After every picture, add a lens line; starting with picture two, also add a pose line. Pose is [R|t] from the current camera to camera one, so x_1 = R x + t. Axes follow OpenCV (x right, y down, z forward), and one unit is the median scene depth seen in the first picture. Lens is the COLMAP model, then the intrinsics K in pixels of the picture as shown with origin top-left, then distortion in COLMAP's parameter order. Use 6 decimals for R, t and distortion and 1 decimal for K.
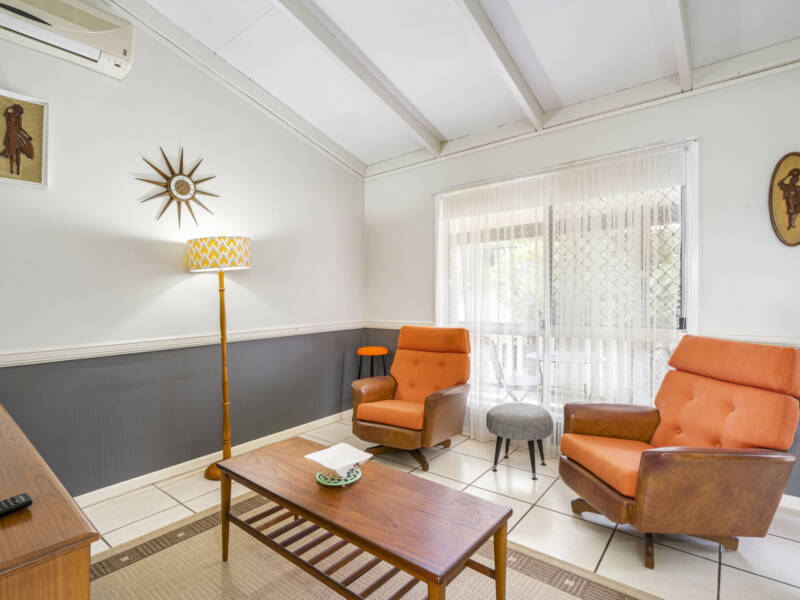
lens RADIAL K [[409.0, 0, 400.0], [0, 409.0, 300.0], [0, 0, 1]] dist [-0.001390, 0.000081]
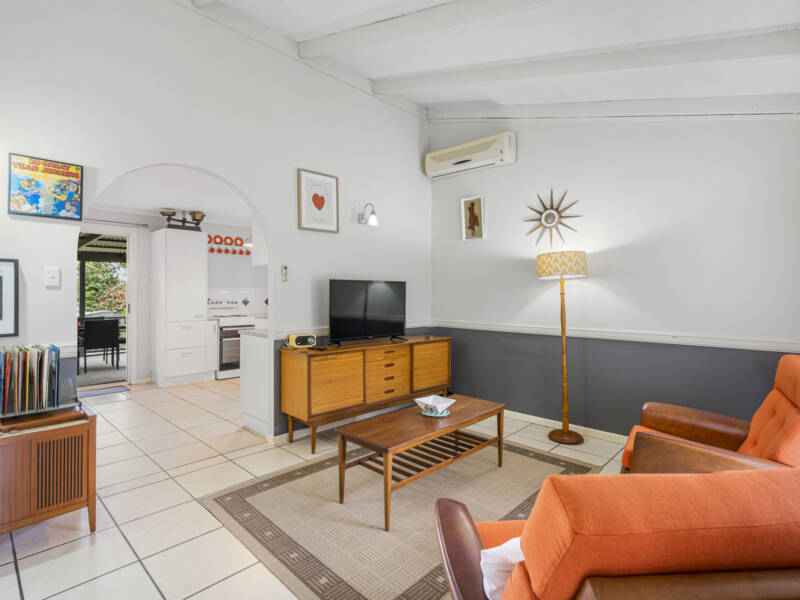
lens RADIAL K [[409.0, 0, 400.0], [0, 409.0, 300.0], [0, 0, 1]] dist [-0.001390, 0.000081]
pose [[-0.076752, 0.038772, -0.996296, 0.871668], [-0.011035, 0.999149, 0.039733, -0.049695], [0.996989, 0.014044, -0.076259, 0.607893]]
